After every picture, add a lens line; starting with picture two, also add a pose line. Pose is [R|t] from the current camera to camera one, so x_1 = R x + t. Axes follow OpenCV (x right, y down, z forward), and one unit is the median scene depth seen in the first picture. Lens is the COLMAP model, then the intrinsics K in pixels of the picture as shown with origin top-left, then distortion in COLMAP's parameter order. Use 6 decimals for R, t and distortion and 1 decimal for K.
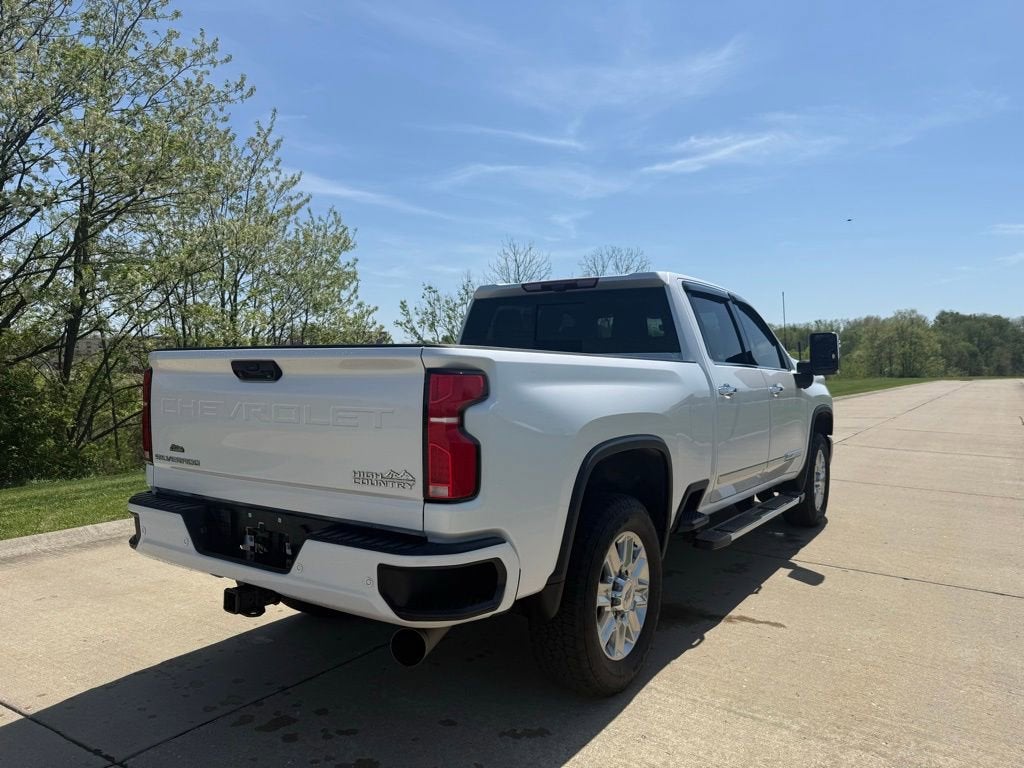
lens RADIAL K [[735.8, 0, 512.0], [0, 735.8, 384.0], [0, 0, 1]] dist [0.012943, -0.002501]
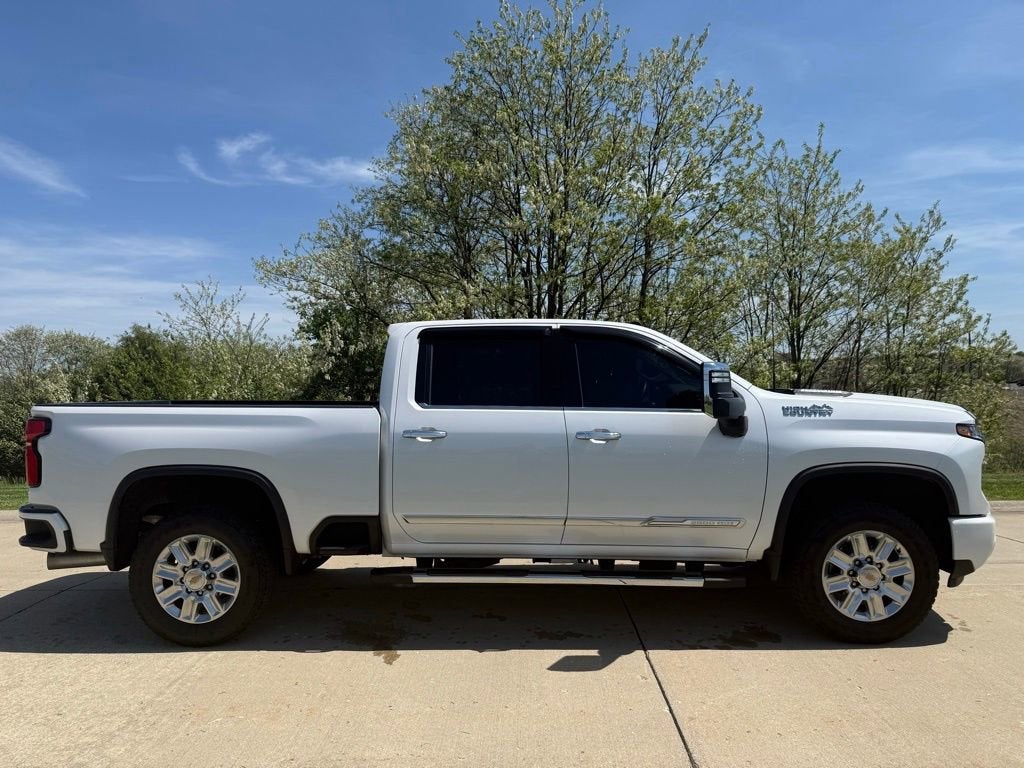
lens RADIAL K [[730.1, 0, 517.6], [0, 730.1, 389.3], [0, 0, 1]] dist [0.004158, -0.003021]
pose [[0.545483, 0.004079, -0.838112, 0.097289], [-0.010666, 0.999941, -0.002075, -0.004580], [0.838054, 0.010071, 0.545494, 0.044234]]
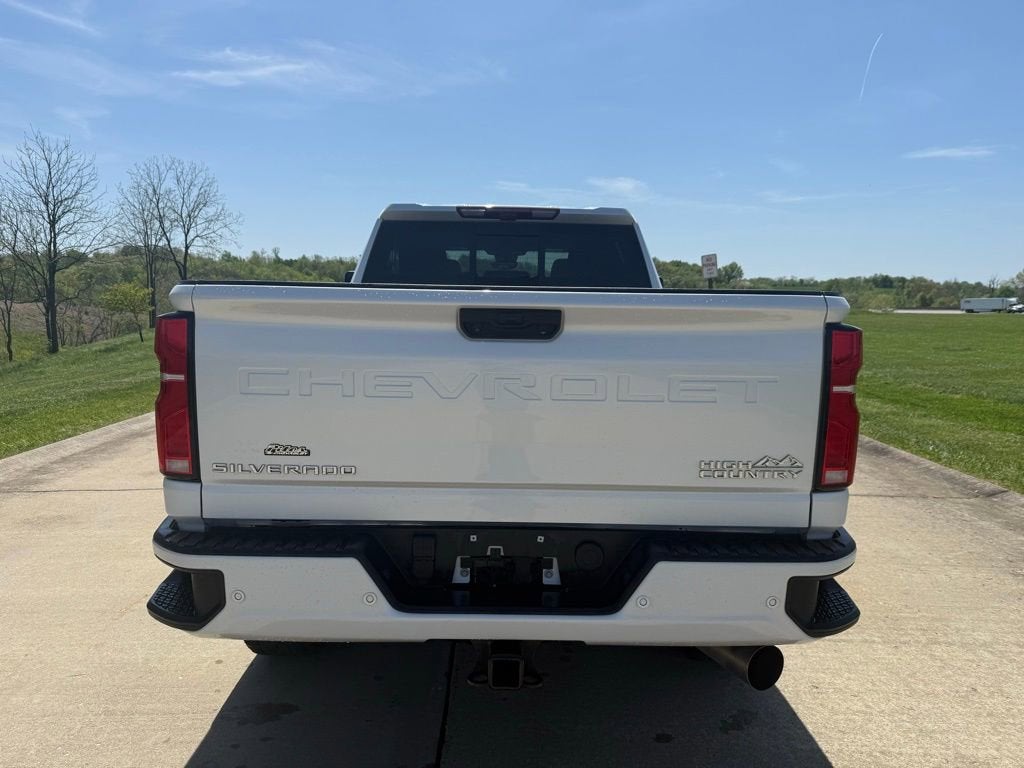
lens RADIAL K [[731.6, 0, 512.0], [0, 731.6, 384.0], [0, 0, 1]] dist [0.003980, -0.003729]
pose [[0.823992, -0.045079, 0.564805, -0.035950], [-0.008818, 0.995689, 0.092335, -0.001164], [-0.566533, -0.081063, 0.820042, 0.023300]]
